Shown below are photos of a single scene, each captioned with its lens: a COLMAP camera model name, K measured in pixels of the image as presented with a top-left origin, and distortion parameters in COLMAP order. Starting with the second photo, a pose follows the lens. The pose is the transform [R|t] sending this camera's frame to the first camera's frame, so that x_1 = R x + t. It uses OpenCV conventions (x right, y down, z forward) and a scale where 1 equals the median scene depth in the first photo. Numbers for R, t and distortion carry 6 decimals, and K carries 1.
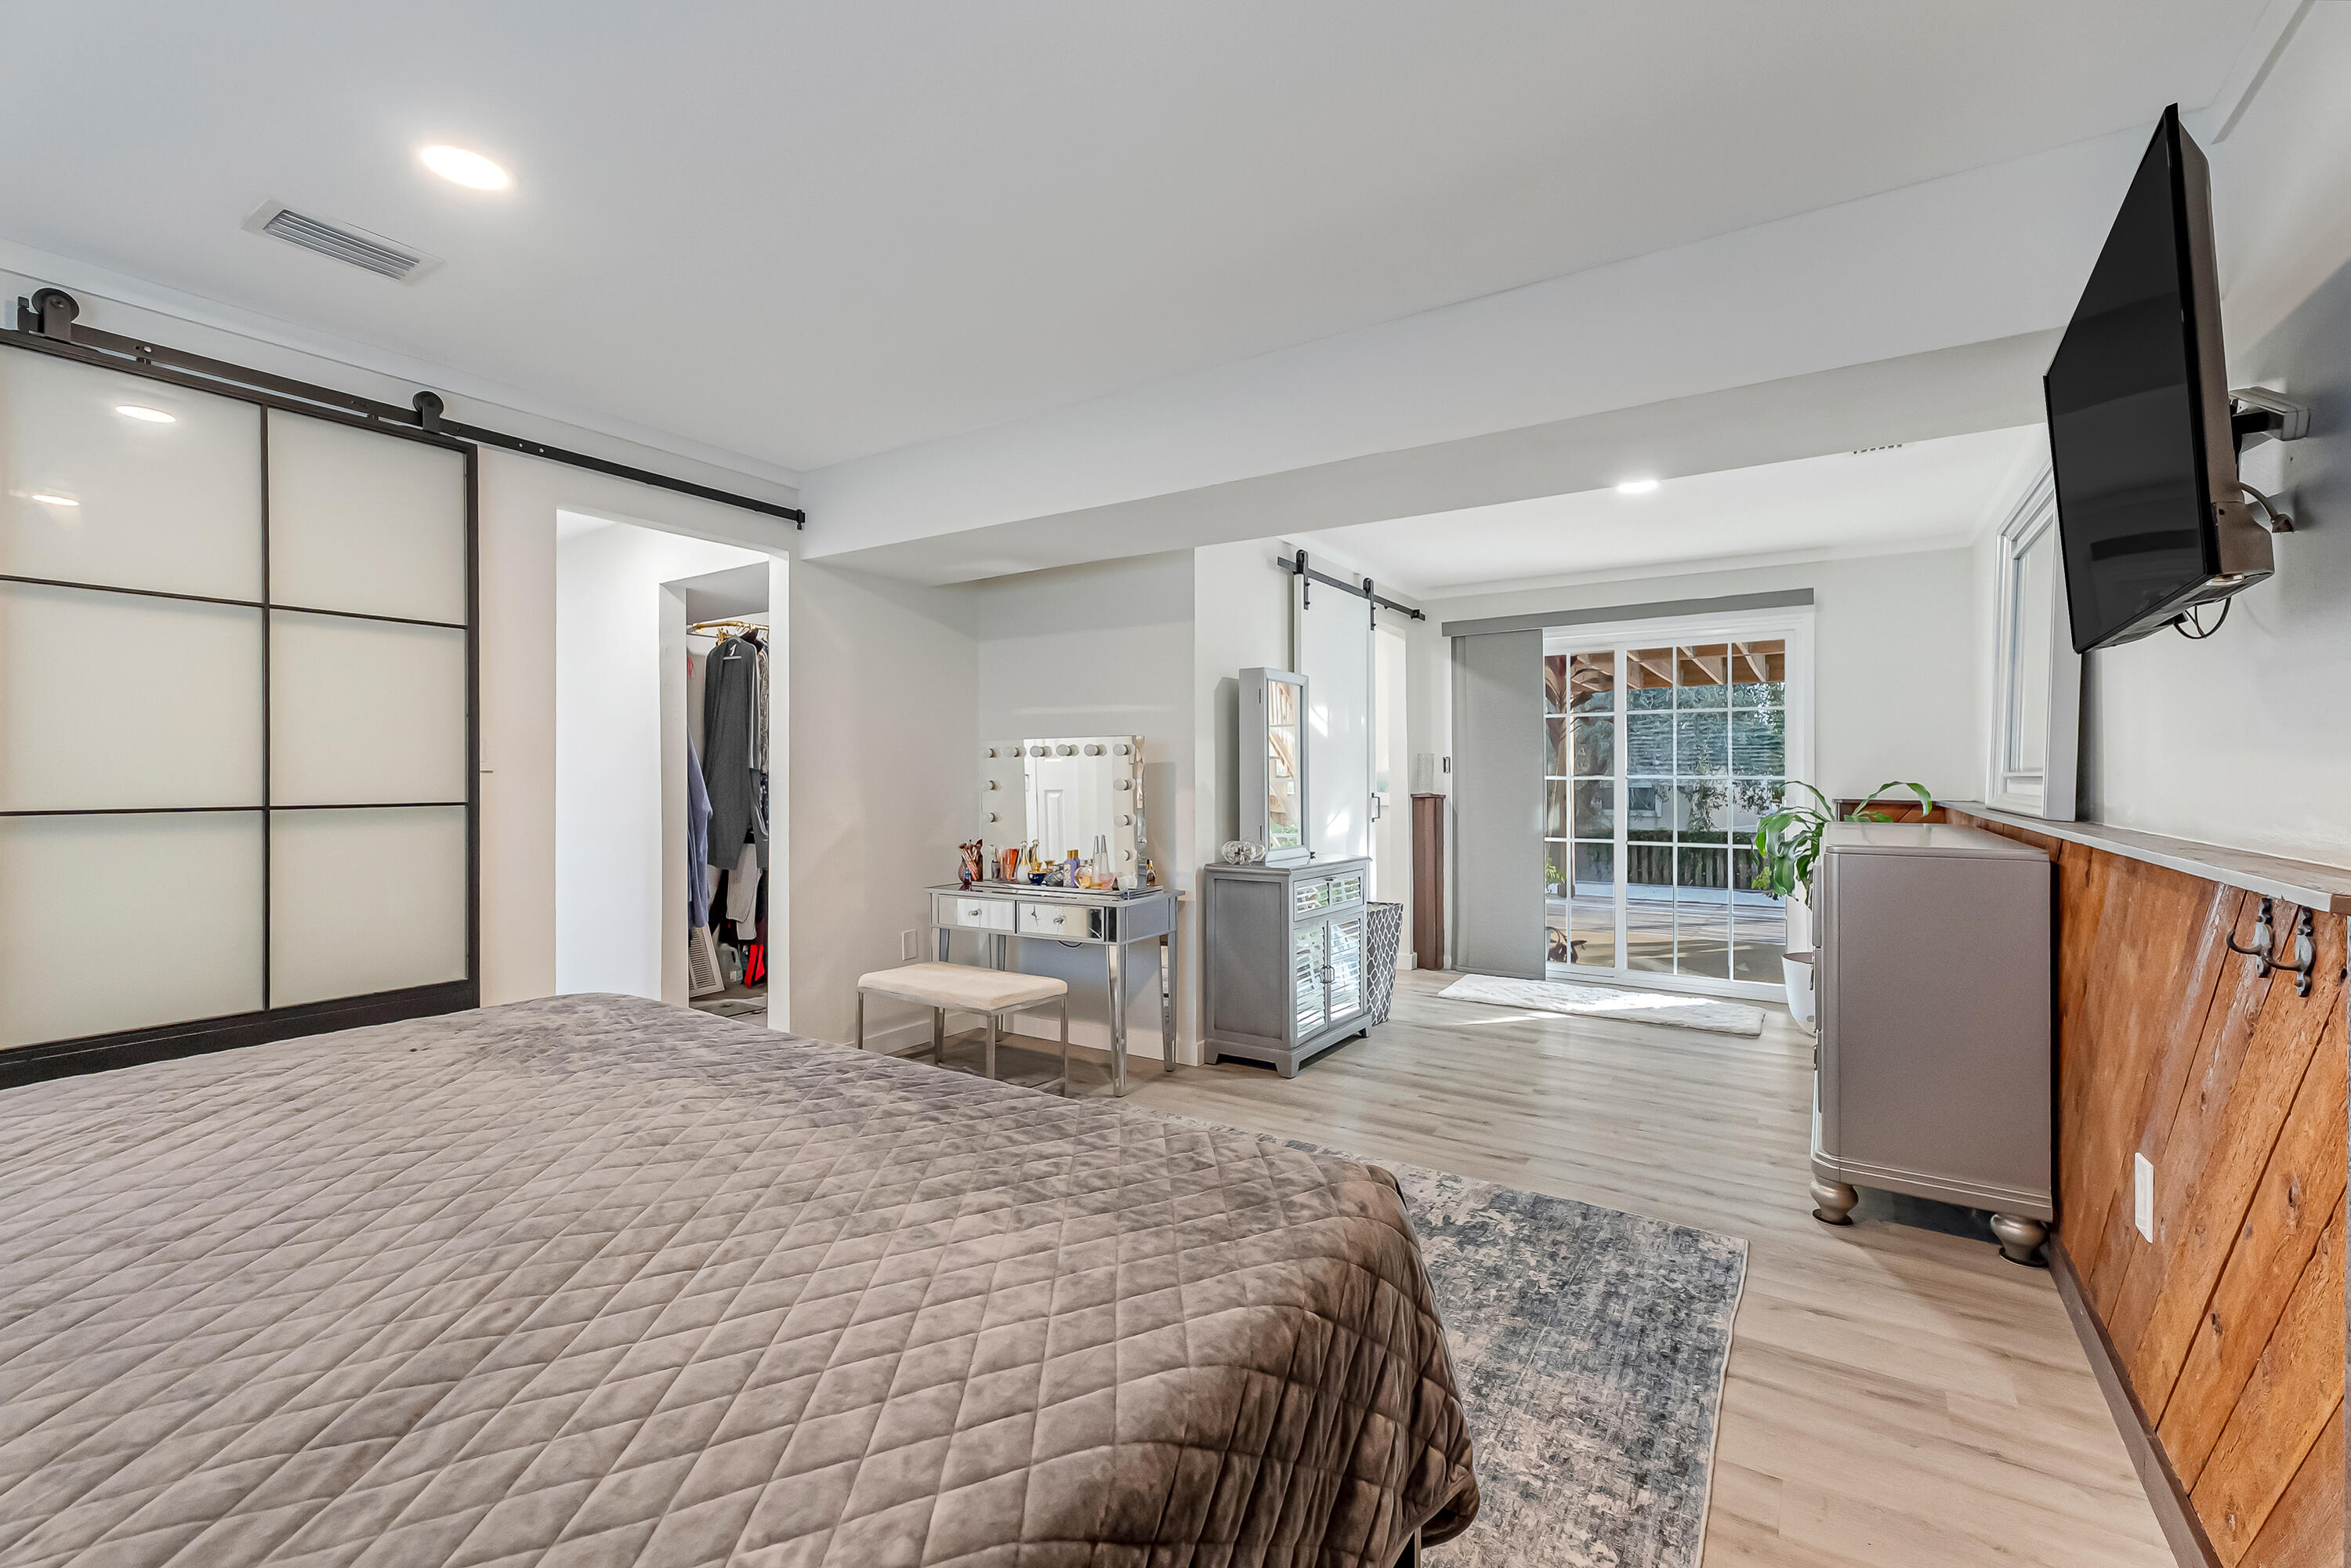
lens RADIAL K [[936.1, 0, 1188.0], [0, 936.1, 783.8], [0, 0, 1]] dist [0.011654, 0.000166]
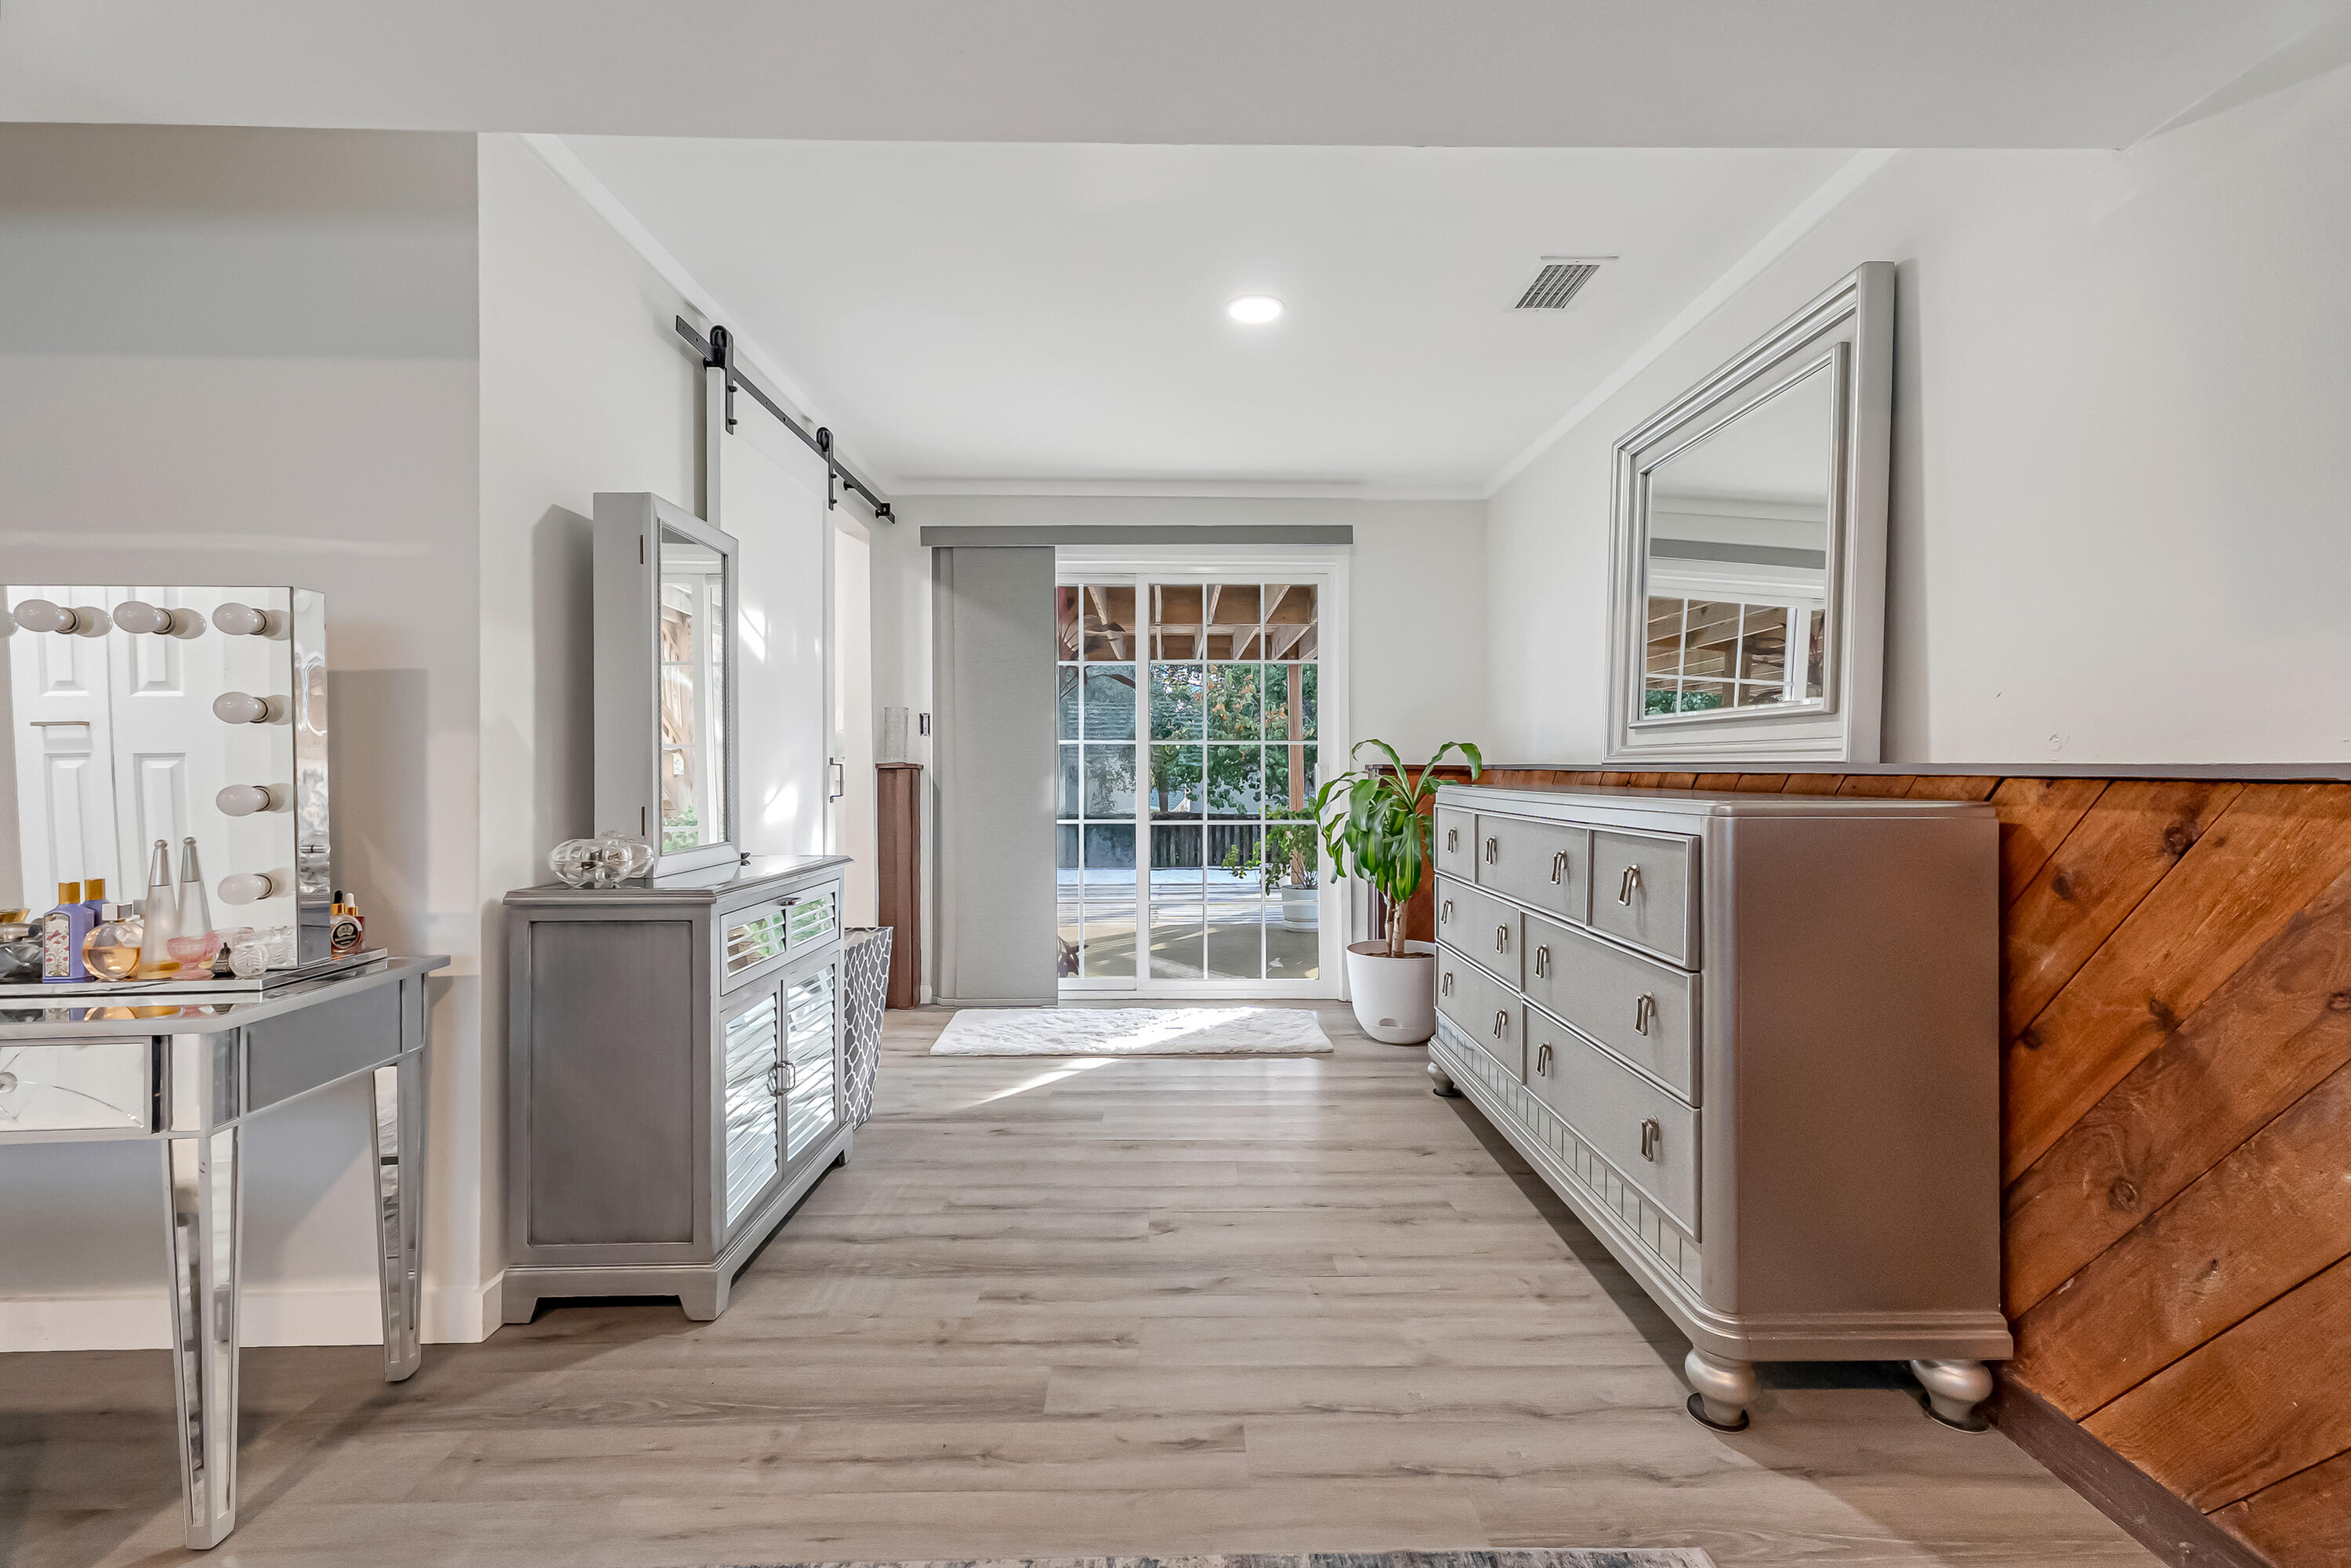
lens RADIAL K [[936.1, 0, 1158.4], [0, 936.1, 767.5], [0, 0, 1]] dist [0.011654, 0.000166]
pose [[0.826559, 0.003137, 0.562842, 0.021109], [0.000357, 0.999981, -0.006097, 0.025760], [-0.562851, 0.005240, 0.826542, 0.409783]]
